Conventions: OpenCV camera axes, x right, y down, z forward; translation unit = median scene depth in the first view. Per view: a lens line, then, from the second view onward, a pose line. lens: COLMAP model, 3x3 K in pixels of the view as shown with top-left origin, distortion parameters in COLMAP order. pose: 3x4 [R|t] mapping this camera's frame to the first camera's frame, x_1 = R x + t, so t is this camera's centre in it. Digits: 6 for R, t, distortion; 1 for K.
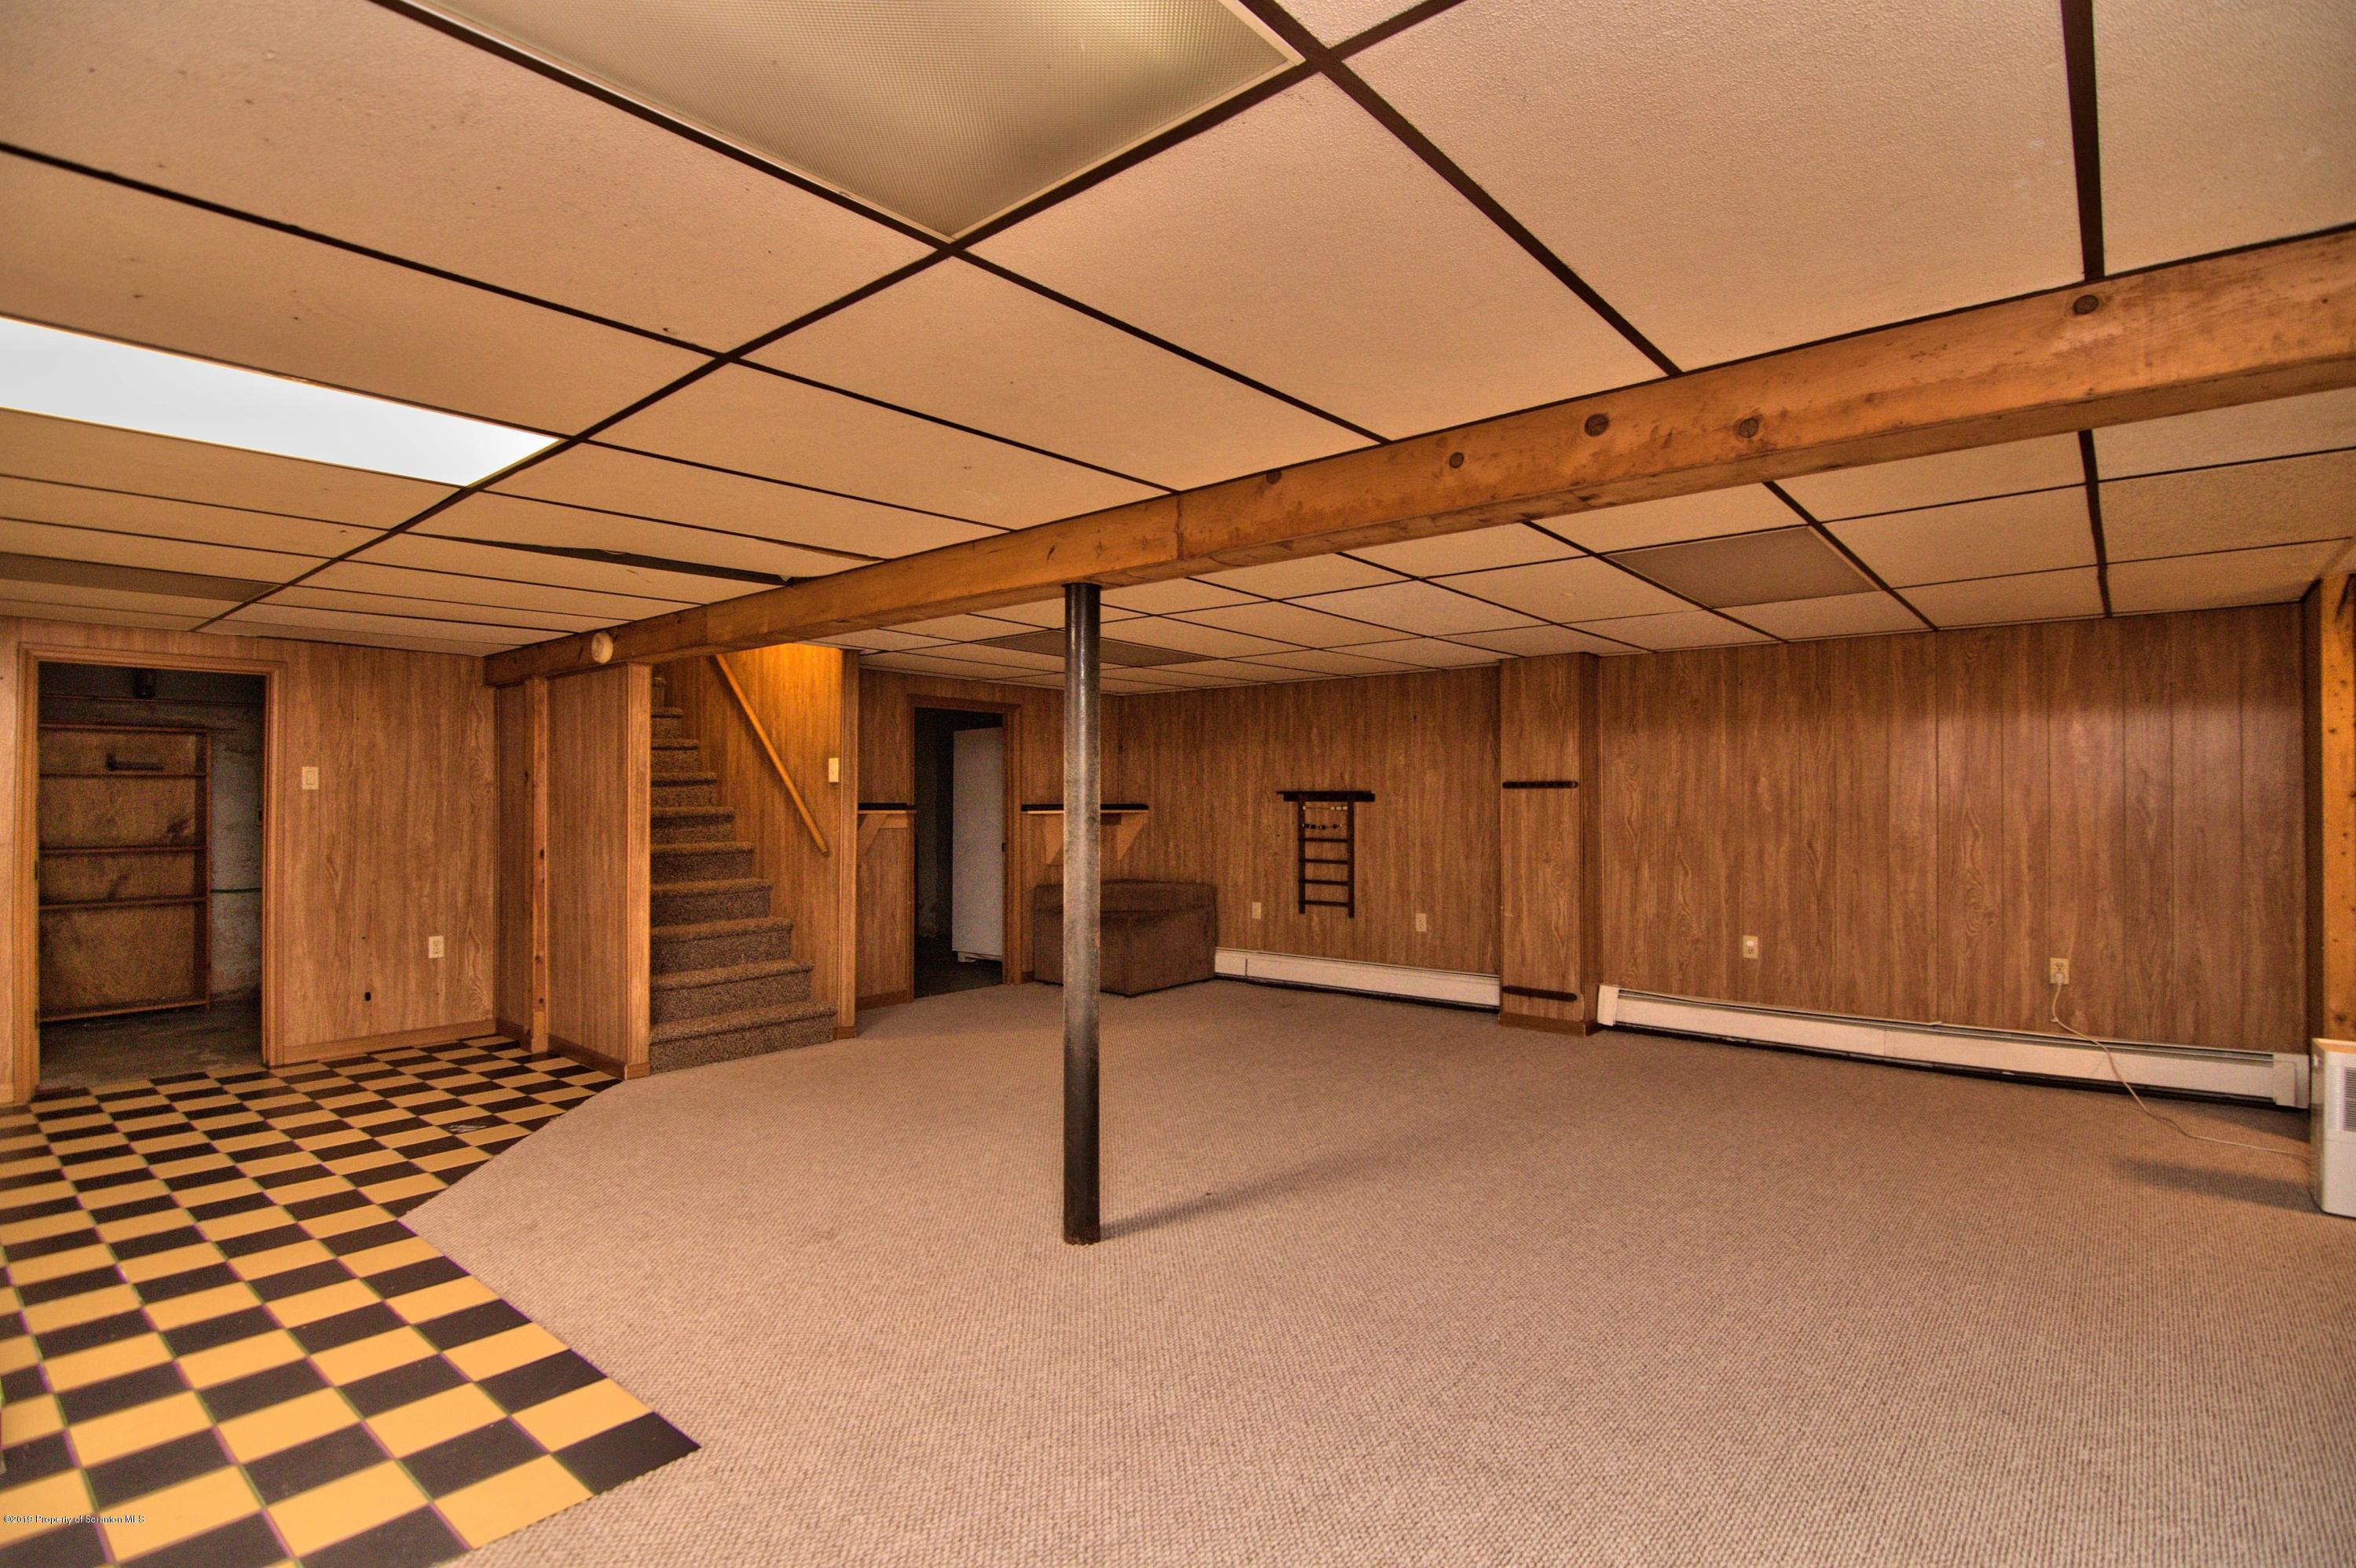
lens RADIAL K [[1134.5, 0, 1177.3], [0, 1134.5, 790.2], [0, 0, 1]] dist [-0.011669, -0.000410]
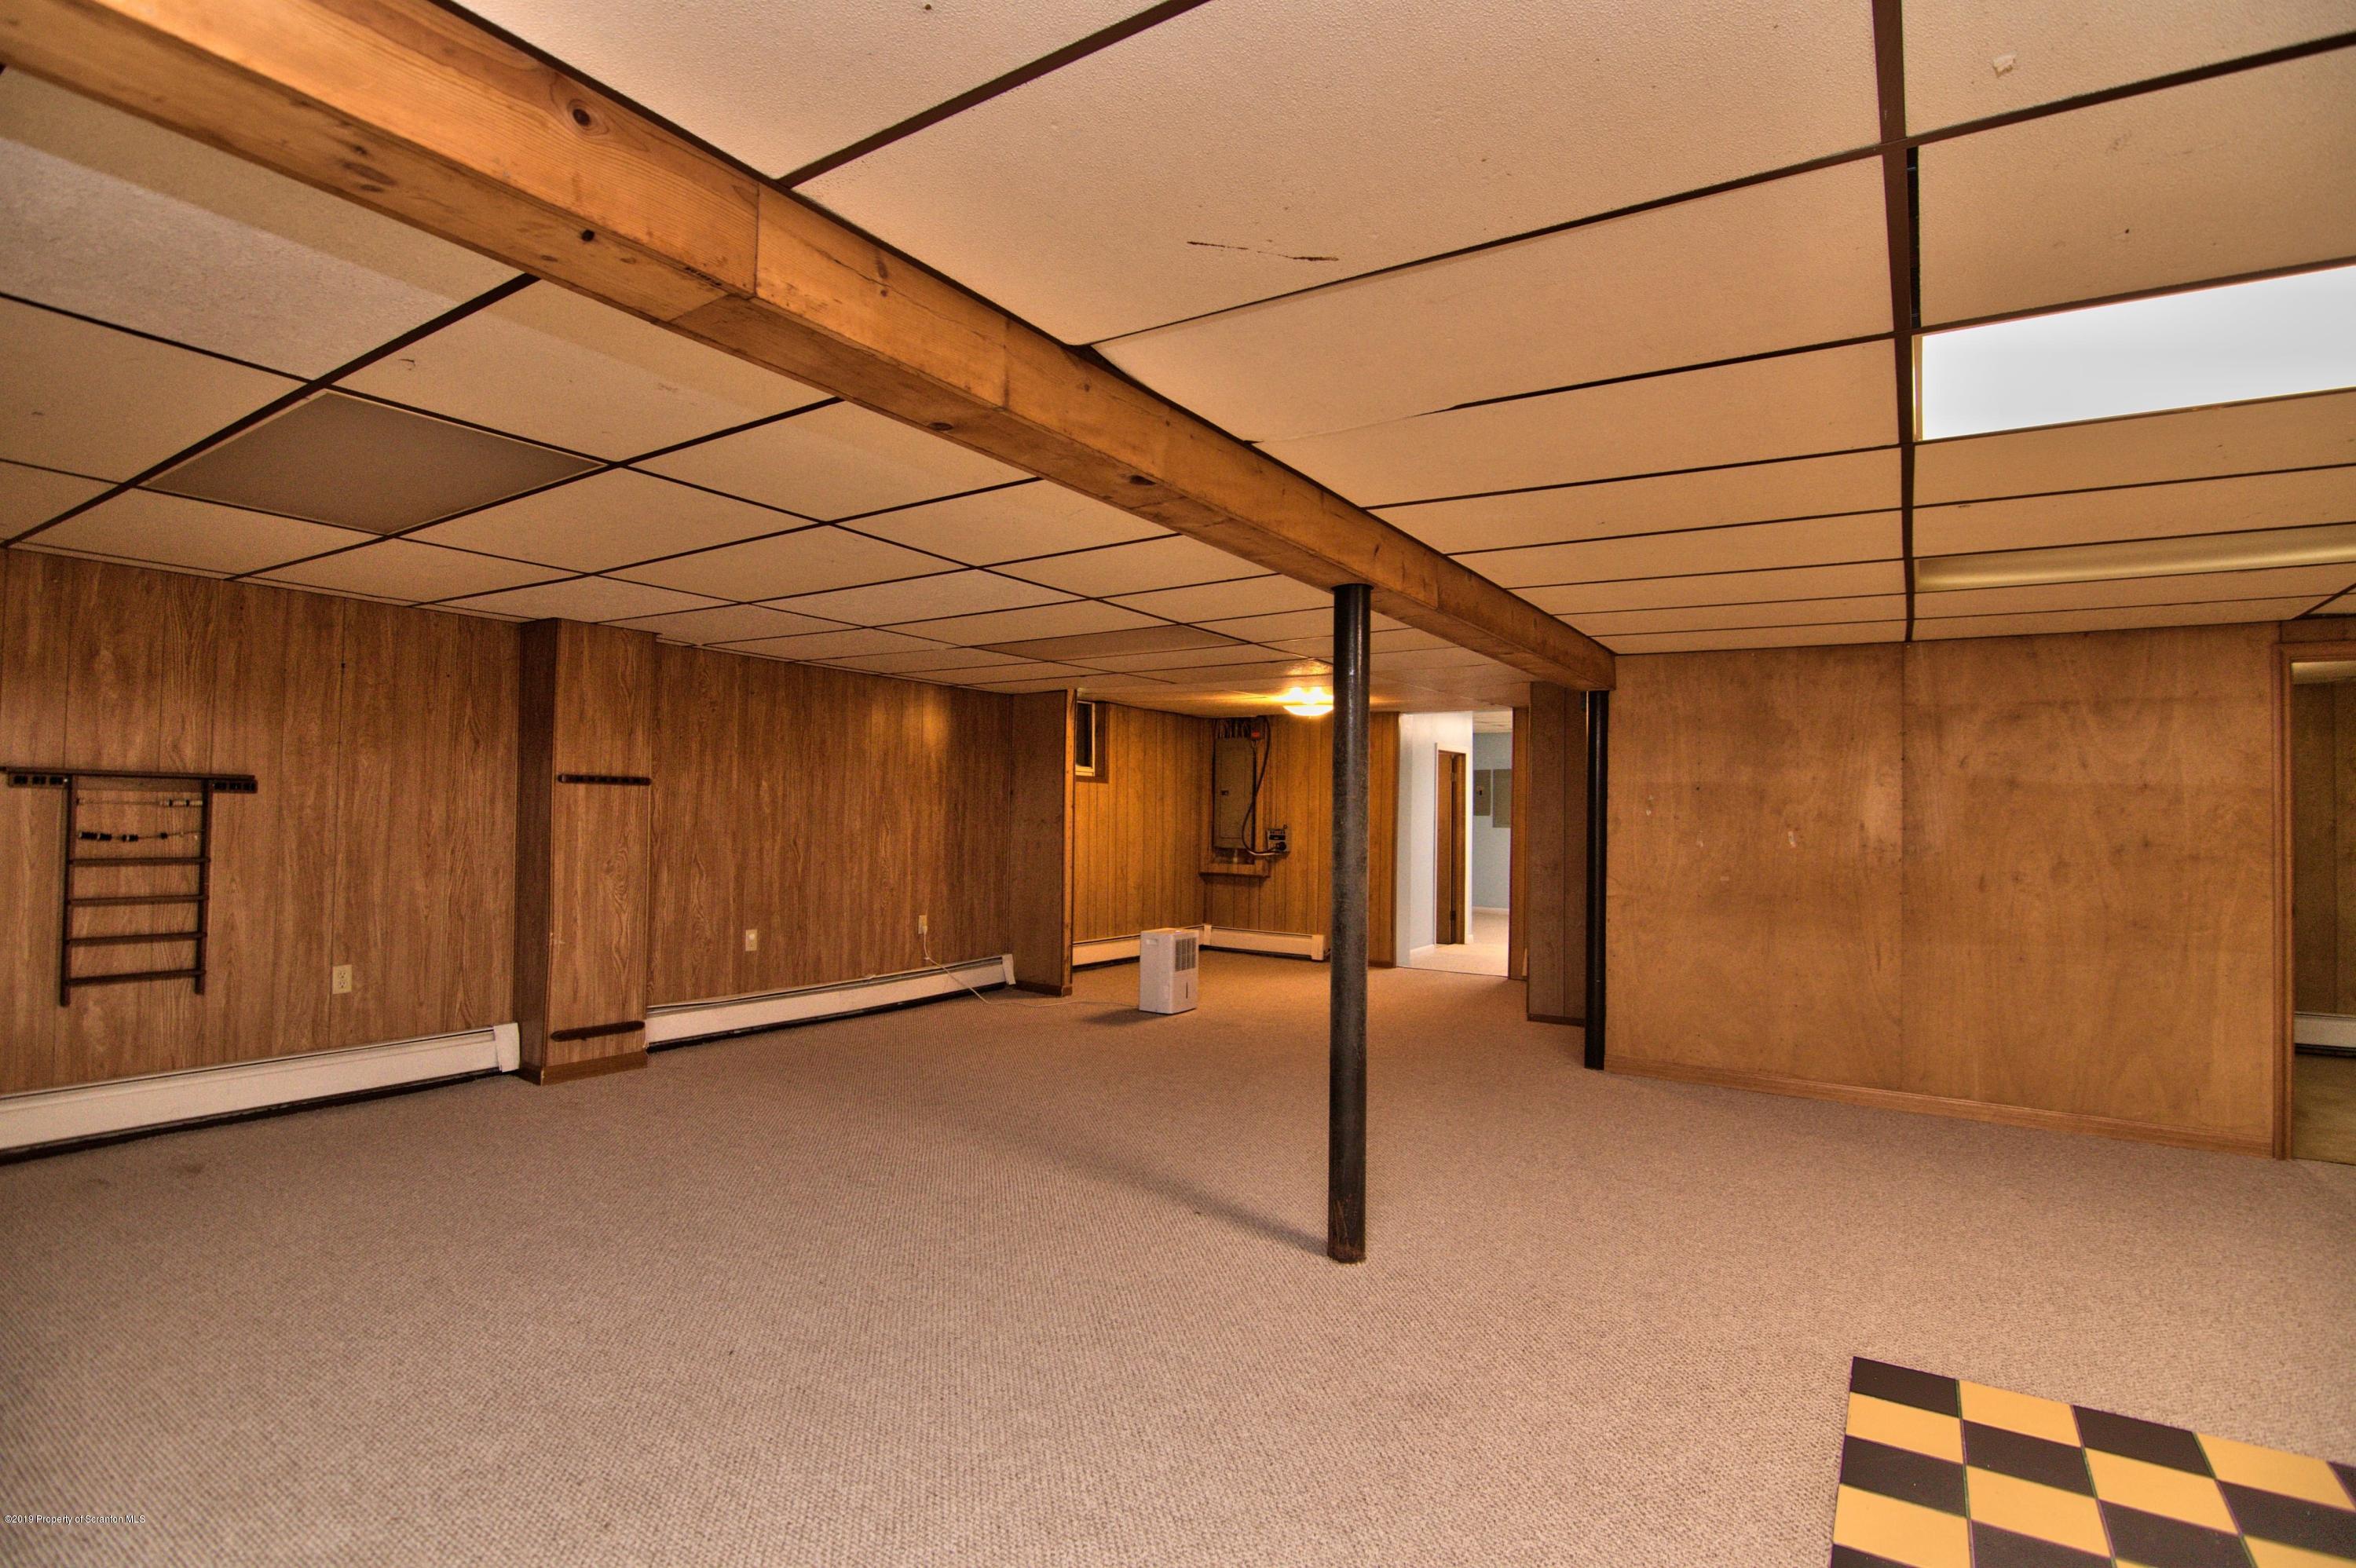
lens RADIAL K [[1134.5, 0, 1175.0], [0, 1134.5, 793.2], [0, 0, 1]] dist [-0.011669, -0.000410]
pose [[-0.122391, 0.017876, 0.992321, -0.552215], [-0.026694, 0.999417, -0.021296, 0.011476], [-0.992123, -0.029095, -0.121842, 0.677569]]
